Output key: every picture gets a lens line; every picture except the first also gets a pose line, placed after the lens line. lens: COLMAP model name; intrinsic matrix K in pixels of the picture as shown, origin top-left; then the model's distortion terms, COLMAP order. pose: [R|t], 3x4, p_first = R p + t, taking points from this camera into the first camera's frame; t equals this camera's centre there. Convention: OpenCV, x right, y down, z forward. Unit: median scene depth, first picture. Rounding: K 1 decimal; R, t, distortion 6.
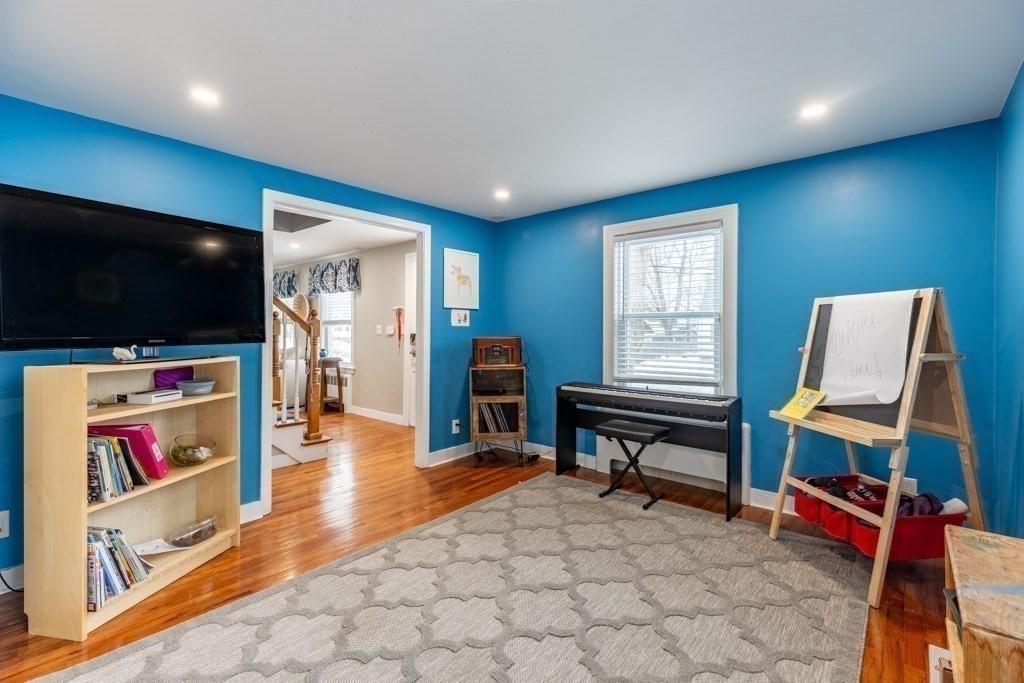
lens RADIAL K [[453.0, 0, 512.8], [0, 453.0, 334.0], [0, 0, 1]] dist [0.003596, -0.000172]
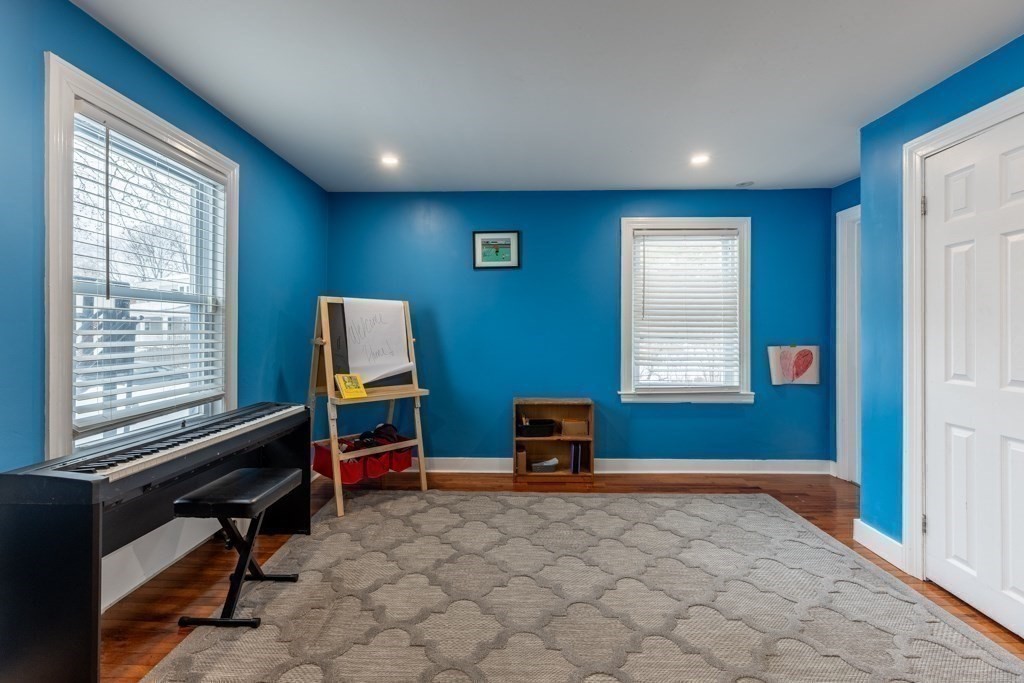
lens RADIAL K [[453.0, 0, 514.9], [0, 453.0, 335.7], [0, 0, 1]] dist [0.003596, -0.000172]
pose [[-0.648615, -0.017149, 0.760923, -0.518579], [-0.006008, 0.999830, 0.017412, -0.002090], [-0.761093, 0.006722, -0.648608, 1.390742]]
